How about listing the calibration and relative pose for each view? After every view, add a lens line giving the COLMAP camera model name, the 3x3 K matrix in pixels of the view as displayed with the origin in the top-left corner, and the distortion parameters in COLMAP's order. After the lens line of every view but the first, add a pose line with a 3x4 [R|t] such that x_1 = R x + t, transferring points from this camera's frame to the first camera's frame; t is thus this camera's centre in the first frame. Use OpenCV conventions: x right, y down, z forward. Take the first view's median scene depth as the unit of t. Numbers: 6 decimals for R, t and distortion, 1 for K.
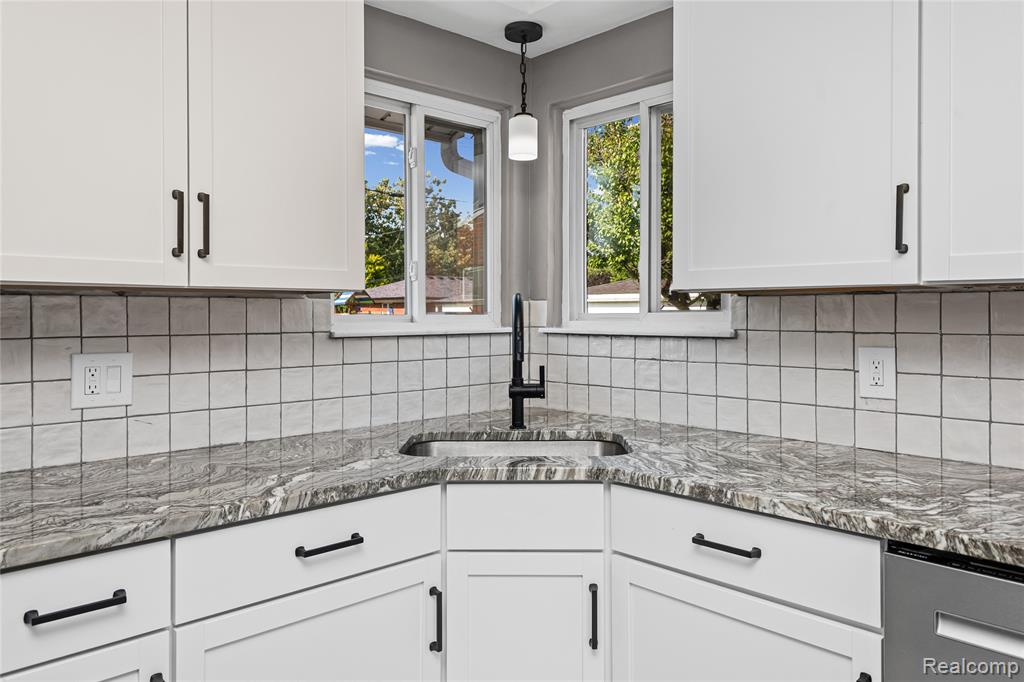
lens RADIAL K [[752.7, 0, 505.1], [0, 752.7, 310.2], [0, 0, 1]] dist [0.028808, -0.007143]
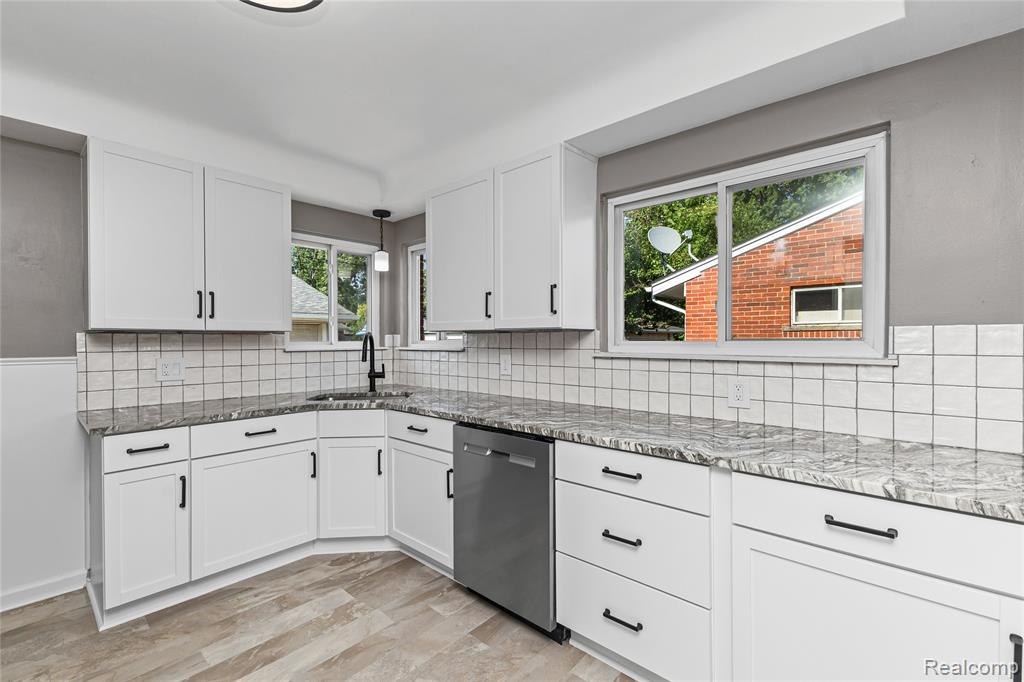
lens RADIAL K [[451.9, 0, 513.8], [0, 451.9, 341.1], [0, 0, 1]] dist [-0.001237, -0.001848]
pose [[0.995835, -0.001875, 0.091150, 0.392511], [0.001312, 0.999980, 0.006232, -0.002978], [-0.091160, -0.006086, 0.995818, -0.482083]]
